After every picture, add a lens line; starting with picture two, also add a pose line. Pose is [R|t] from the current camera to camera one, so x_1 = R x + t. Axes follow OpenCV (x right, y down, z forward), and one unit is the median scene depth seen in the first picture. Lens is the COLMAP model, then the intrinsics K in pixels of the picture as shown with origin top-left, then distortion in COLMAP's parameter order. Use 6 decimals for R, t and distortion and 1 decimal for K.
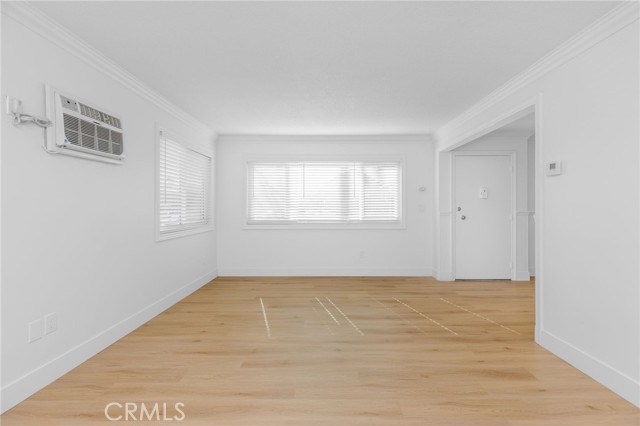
lens RADIAL K [[287.8, 0, 331.9], [0, 287.8, 209.6], [0, 0, 1]] dist [0.011293, 0.000181]
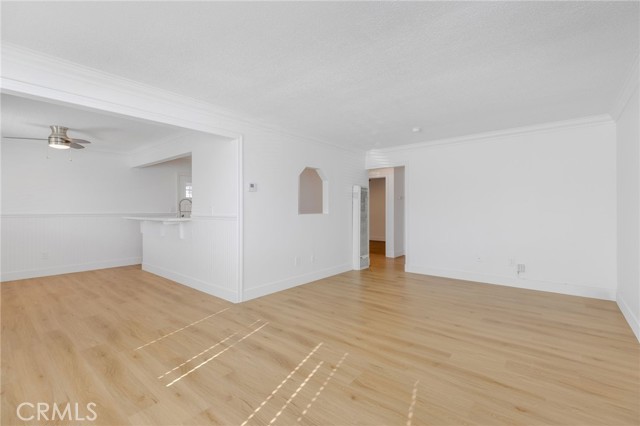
lens RADIAL K [[292.3, 0, 324.9], [0, 292.3, 210.1], [0, 0, 1]] dist [0.008650, 0.000558]
pose [[-0.766673, 0.005819, 0.642011, -0.599026], [0.008035, 0.999968, 0.000532, -0.004659], [-0.641988, 0.005567, -0.766695, 1.939690]]
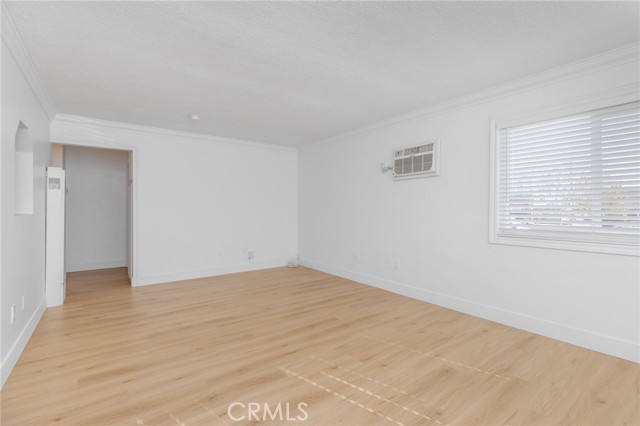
lens RADIAL K [[287.8, 0, 331.9], [0, 287.8, 209.6], [0, 0, 1]] dist [0.011293, 0.000181]
pose [[-0.796905, 0.005199, -0.604082, 0.510438], [-0.003346, 0.999910, 0.013020, -0.013936], [0.604095, 0.012397, -0.796816, 1.925019]]
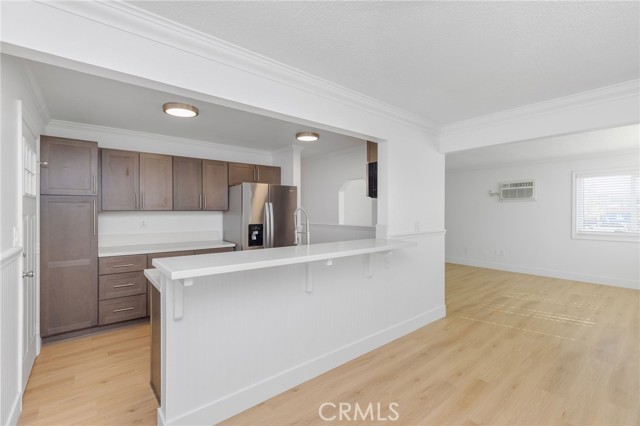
lens RADIAL K [[287.8, 0, 331.9], [0, 287.8, 209.6], [0, 0, 1]] dist [0.011293, 0.000181]
pose [[-0.753017, -0.001783, -0.657999, 2.239649], [-0.001673, 0.999998, -0.000794, -0.083623], [0.657999, 0.000503, -0.753019, 1.826047]]
